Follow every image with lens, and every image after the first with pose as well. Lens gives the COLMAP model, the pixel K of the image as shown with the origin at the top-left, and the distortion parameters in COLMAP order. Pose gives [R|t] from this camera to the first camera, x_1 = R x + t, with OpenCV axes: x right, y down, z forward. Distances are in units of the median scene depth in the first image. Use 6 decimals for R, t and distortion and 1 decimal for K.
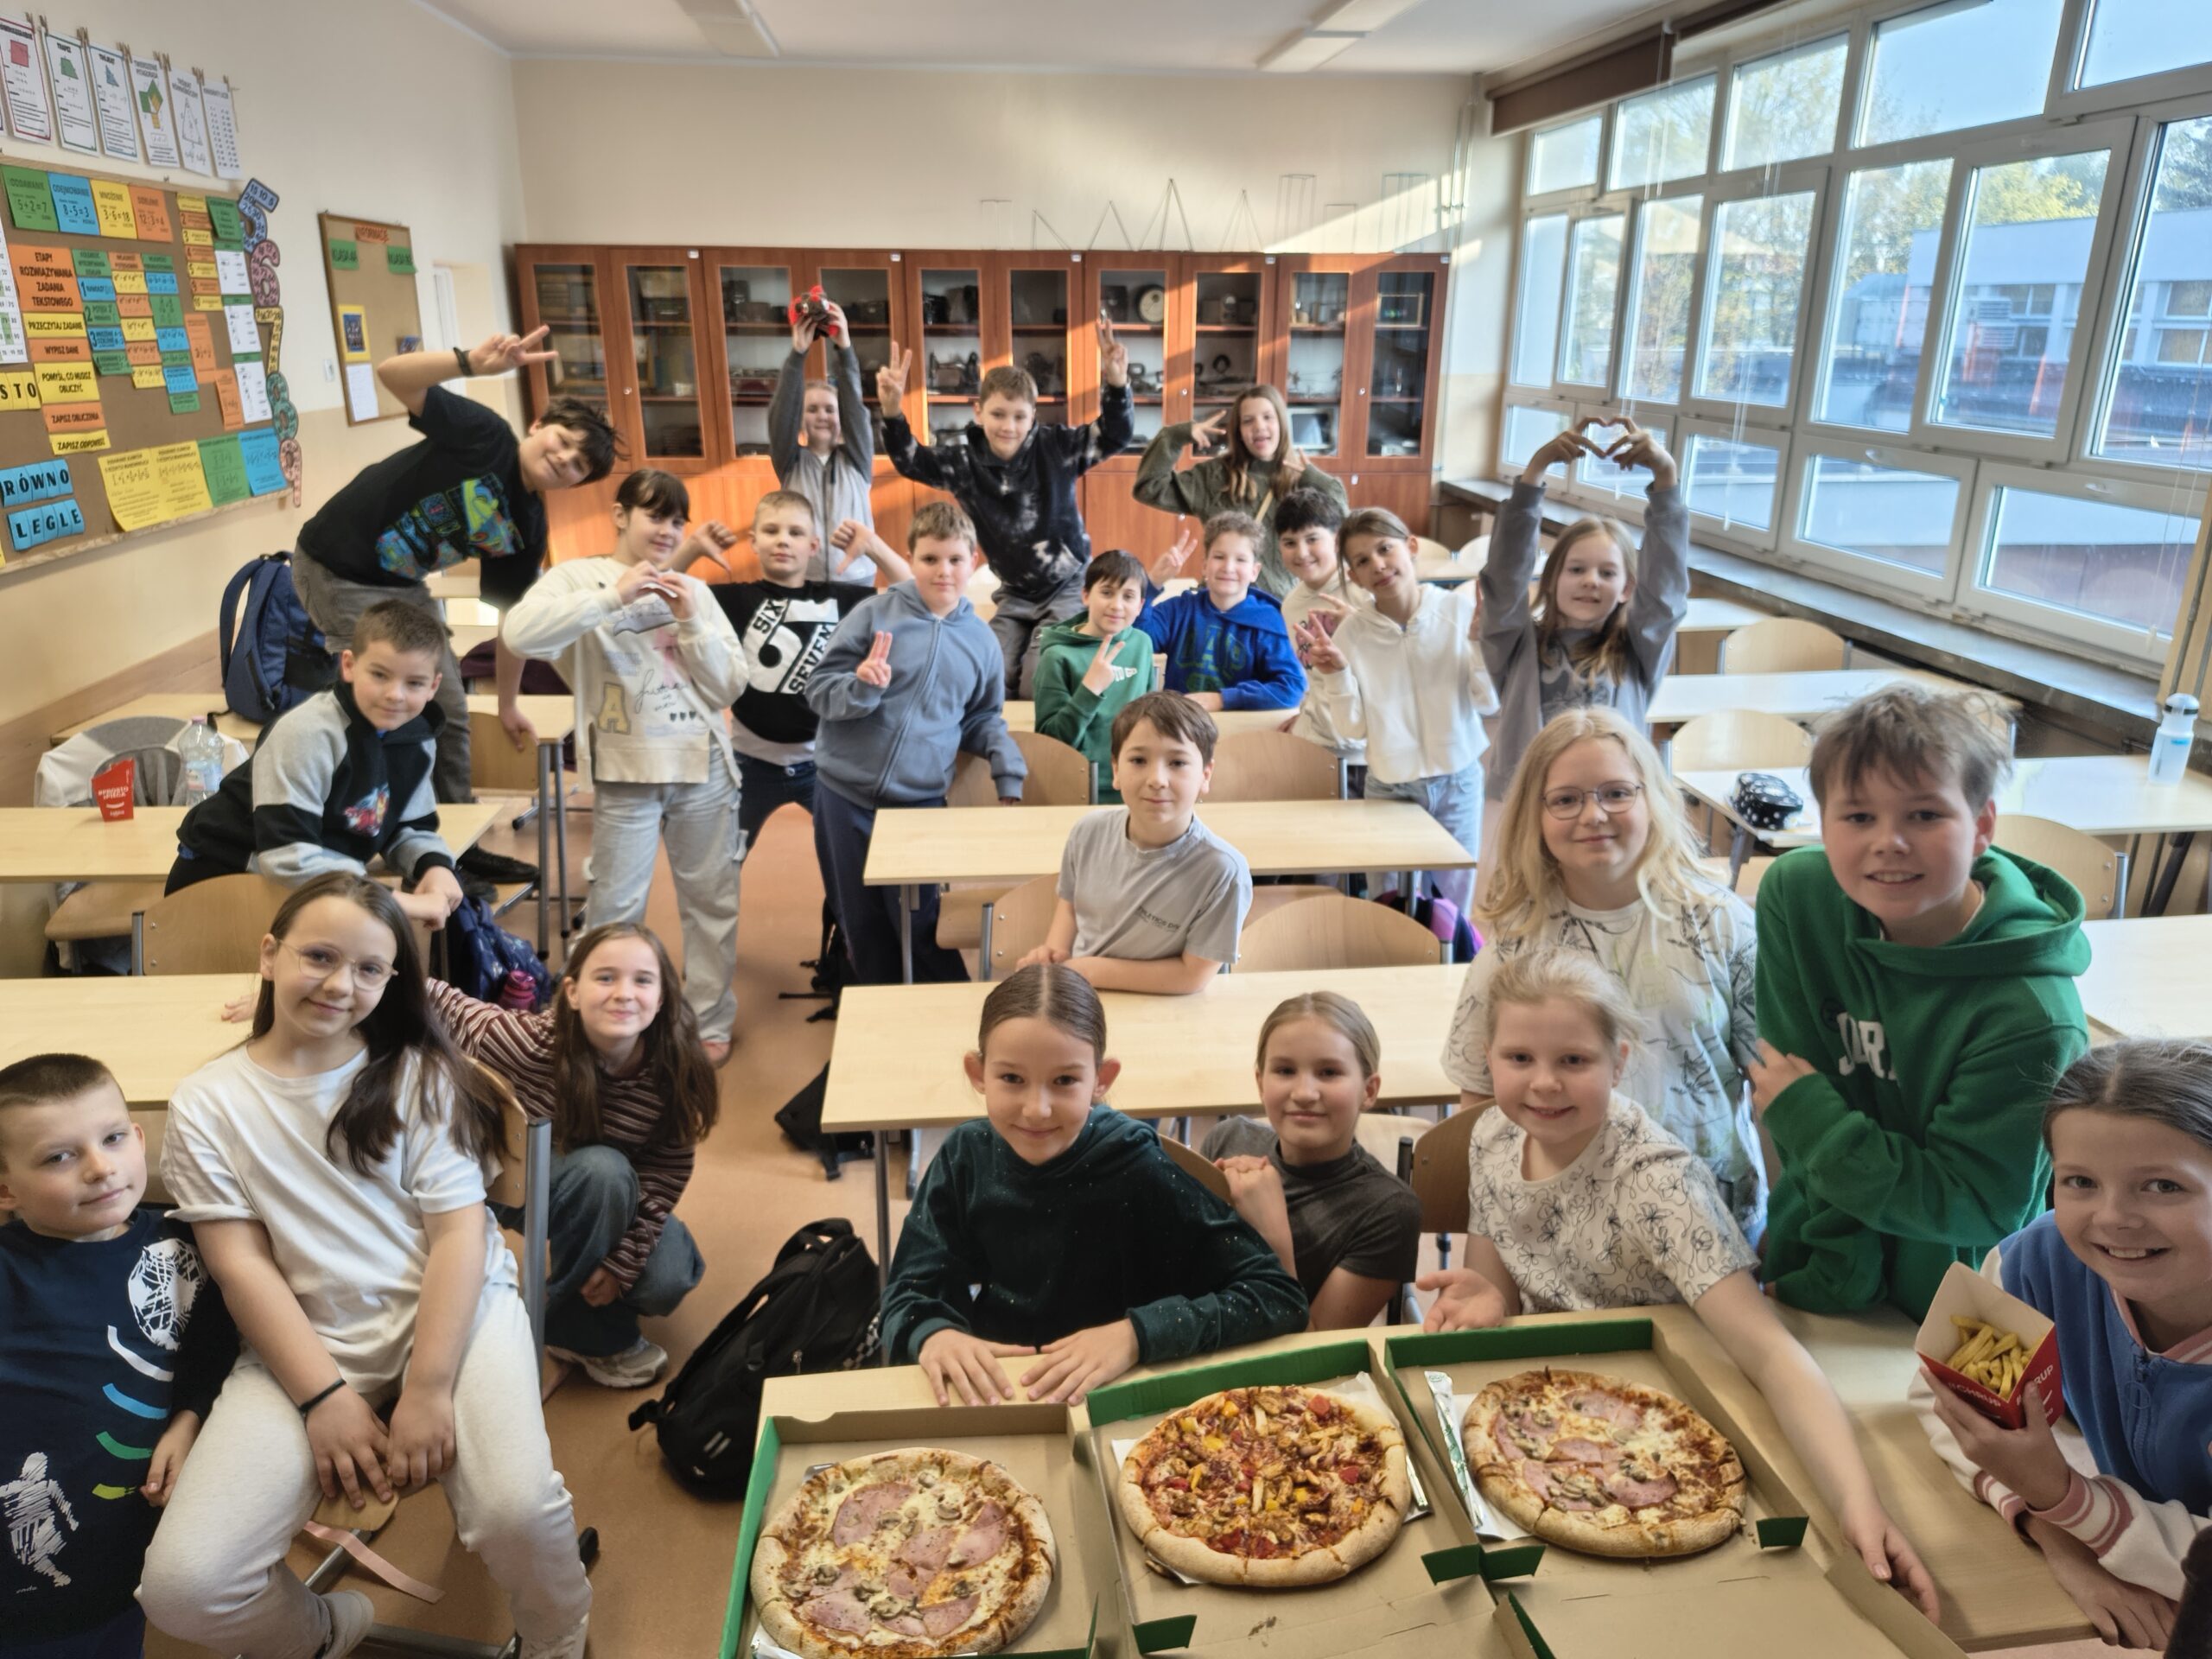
lens RADIAL K [[1499.5, 0, 1106.0], [0, 1499.5, 829.5], [0, 0, 1]] dist [0.036384, -0.049215]
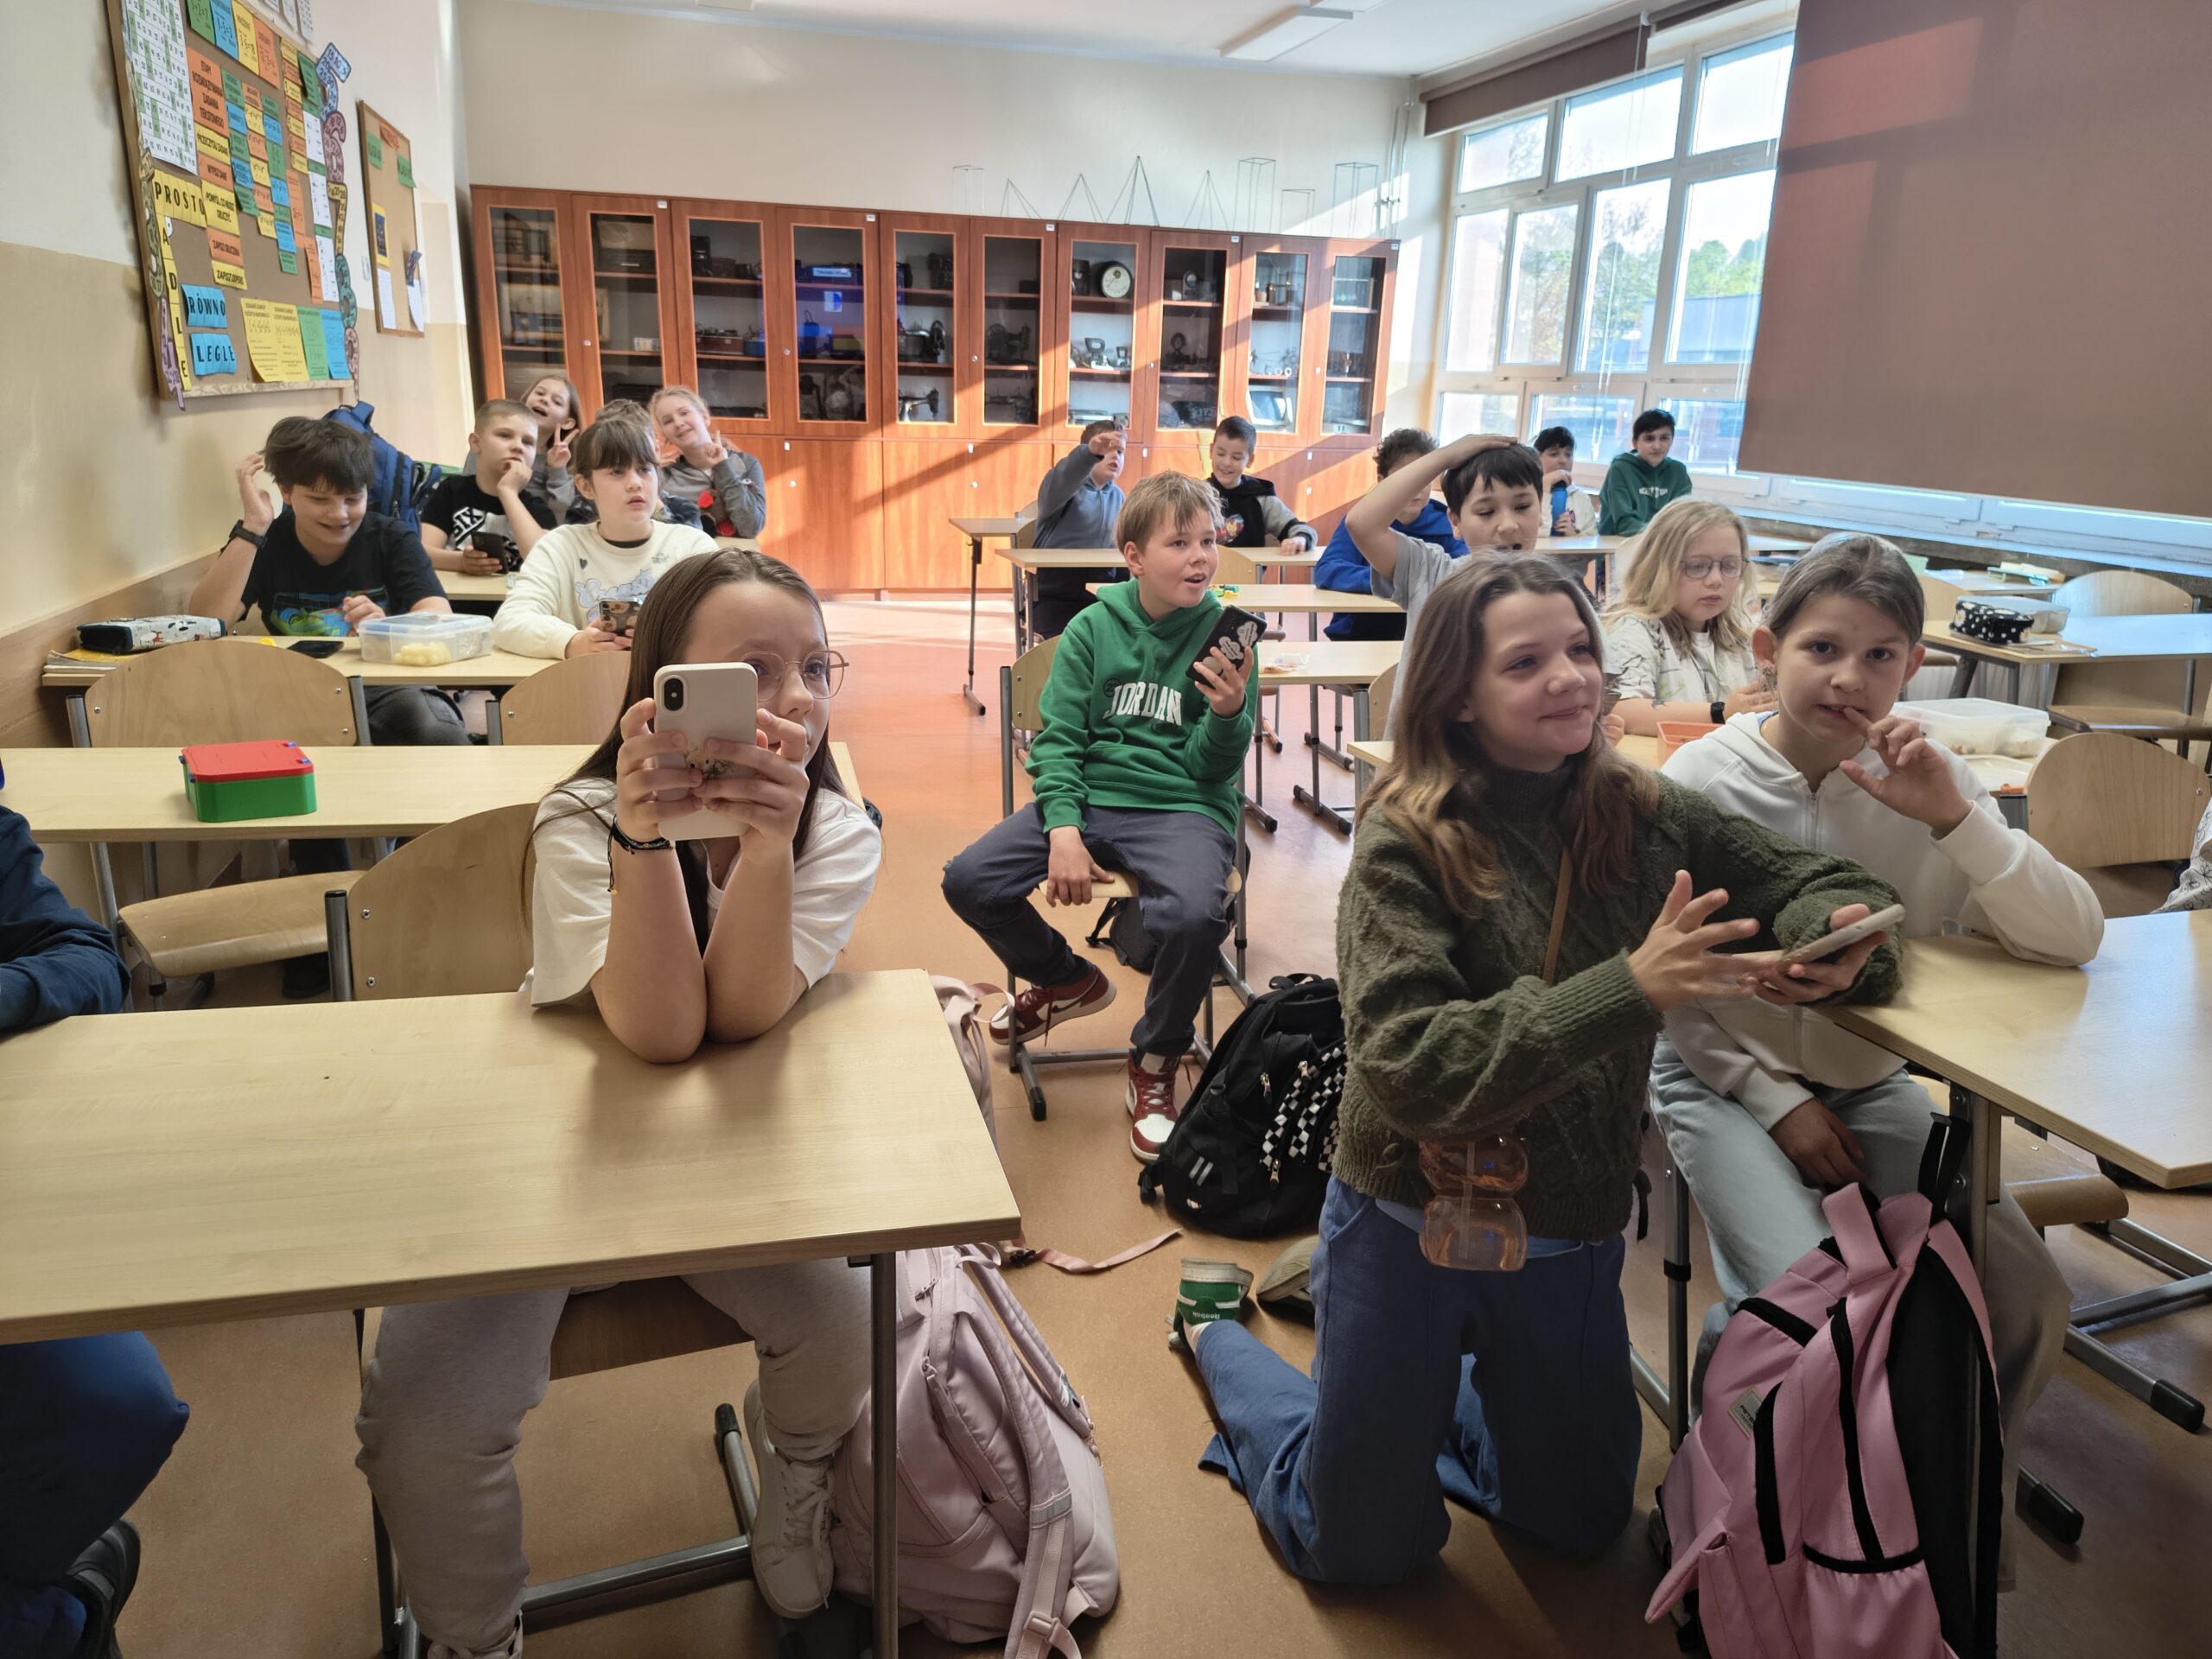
lens RADIAL K [[1499.5, 0, 1106.0], [0, 1499.5, 829.5], [0, 0, 1]] dist [0.036384, -0.049215]
pose [[0.986483, -0.019160, 0.162739, -0.157976], [0.025490, 0.998994, -0.036899, 0.064508], [-0.161869, 0.040549, 0.985979, 0.011641]]
